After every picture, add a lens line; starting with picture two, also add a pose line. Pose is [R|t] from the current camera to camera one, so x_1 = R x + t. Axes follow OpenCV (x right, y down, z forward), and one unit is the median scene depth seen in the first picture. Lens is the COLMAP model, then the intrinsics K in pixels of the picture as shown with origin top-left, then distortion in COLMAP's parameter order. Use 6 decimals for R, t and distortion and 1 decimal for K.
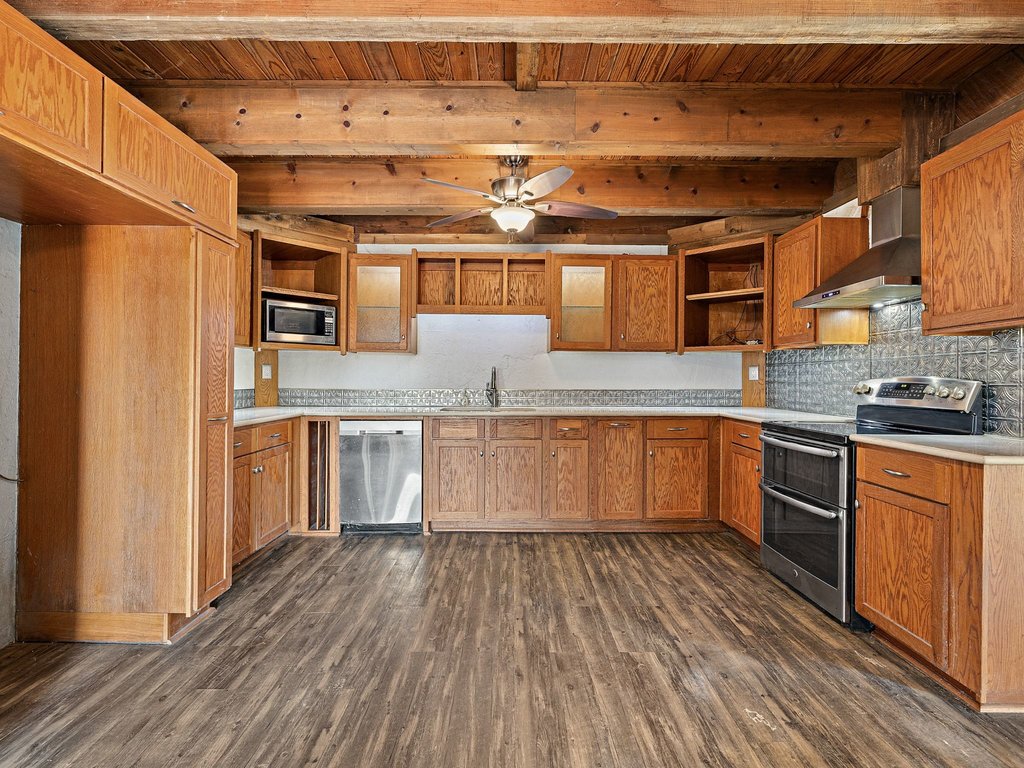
lens RADIAL K [[496.3, 0, 512.0], [0, 496.3, 379.0], [0, 0, 1]] dist [0.001970, -0.000184]
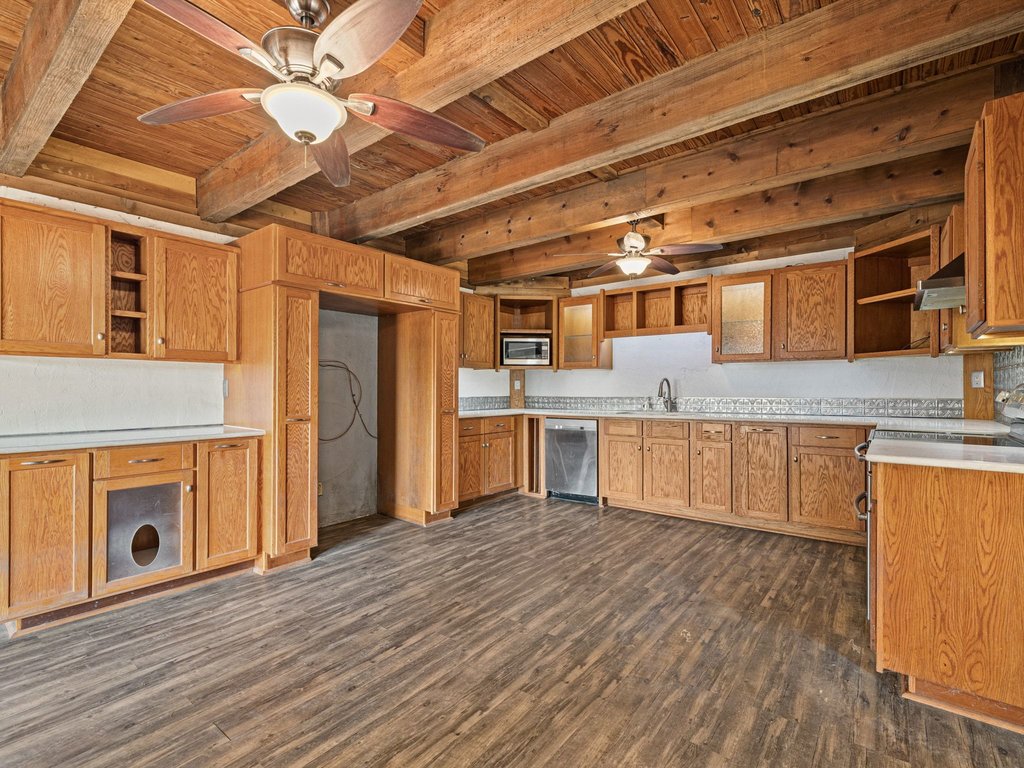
lens RADIAL K [[487.0, 0, 511.1], [0, 487.0, 388.4], [0, 0, 1]] dist [0.001205, 0.000577]
pose [[0.783427, -0.006851, -0.621447, 0.581164], [0.005258, 0.999977, -0.004396, 0.004518], [0.621462, 0.000176, 0.783444, -0.213368]]
